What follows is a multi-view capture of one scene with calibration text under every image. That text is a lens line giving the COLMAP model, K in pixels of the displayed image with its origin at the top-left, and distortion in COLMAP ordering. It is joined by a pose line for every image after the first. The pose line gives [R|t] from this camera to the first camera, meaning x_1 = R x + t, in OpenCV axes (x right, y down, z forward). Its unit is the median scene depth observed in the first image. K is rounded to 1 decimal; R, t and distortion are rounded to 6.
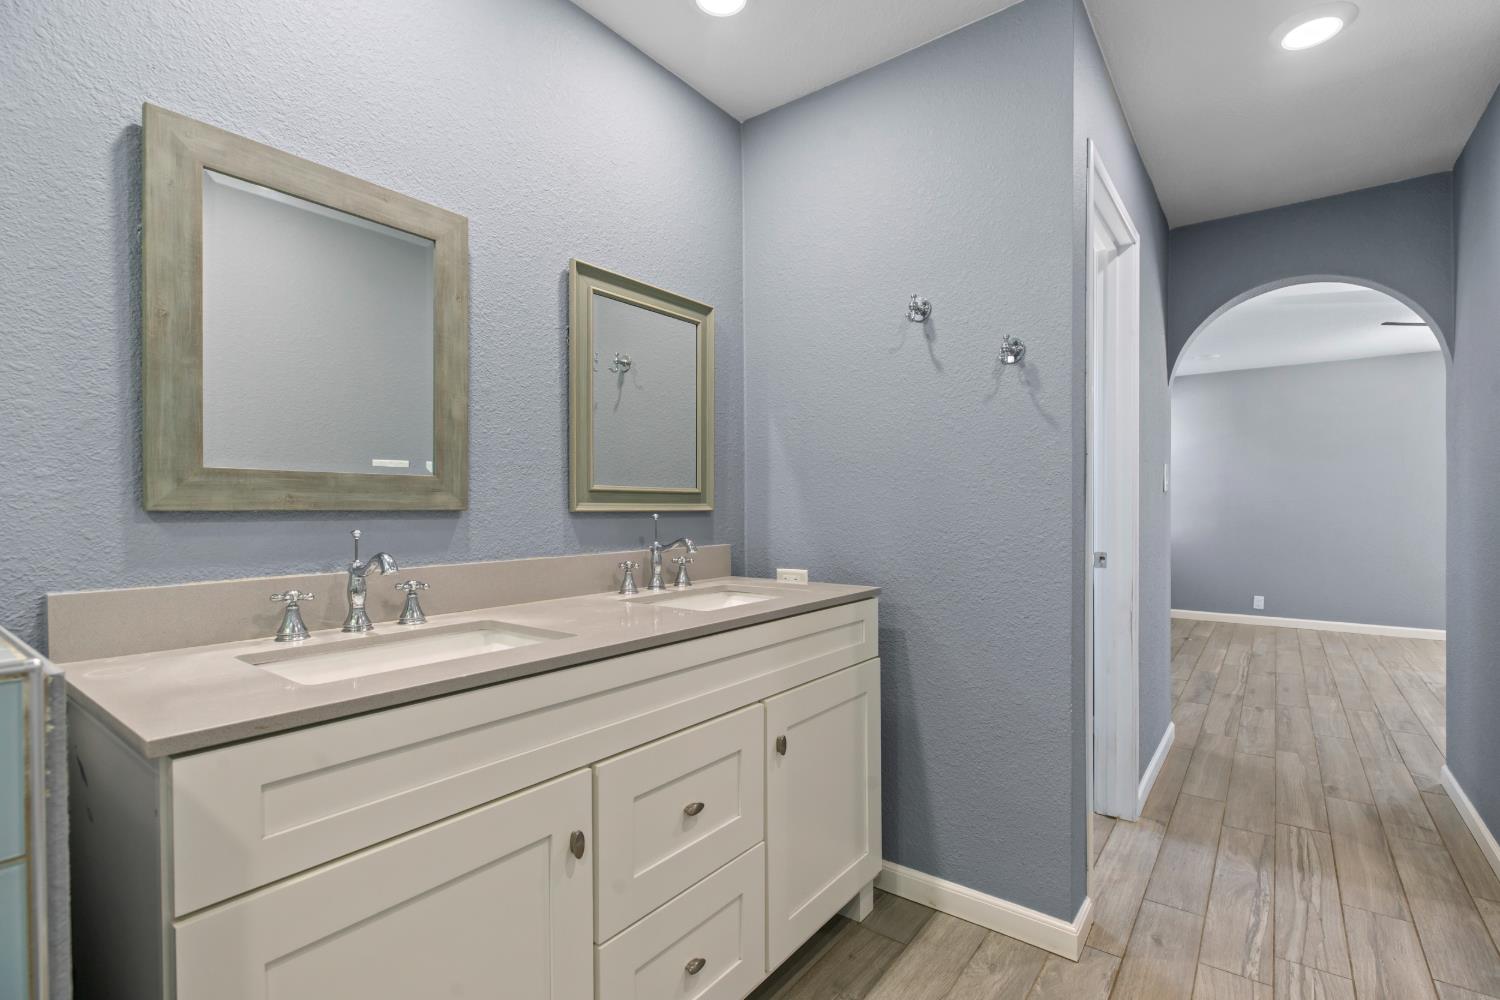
lens RADIAL K [[691.1, 0, 752.9], [0, 691.1, 515.4], [0, 0, 1]] dist [0.003246, -0.002258]
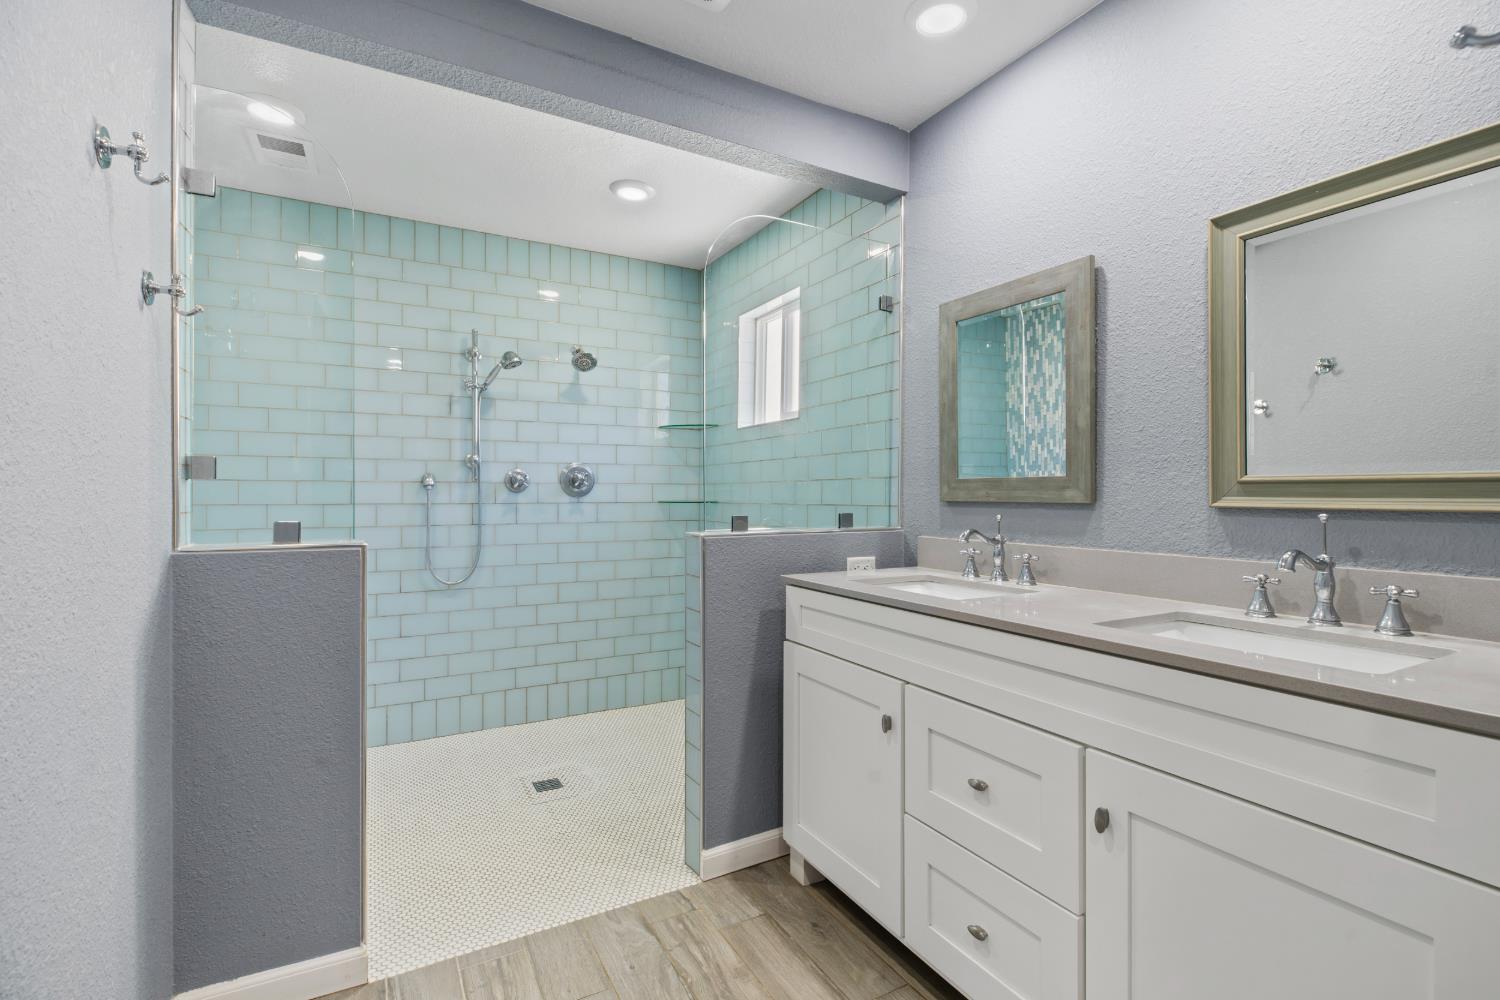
lens RADIAL K [[691.1, 0, 753.2], [0, 691.1, 492.4], [0, 0, 1]] dist [0.003246, -0.002258]
pose [[-0.404432, 0.003396, -0.914562, 0.877813], [-0.006079, 0.999961, 0.006401, -0.029783], [0.914548, 0.008149, -0.404396, 0.934884]]
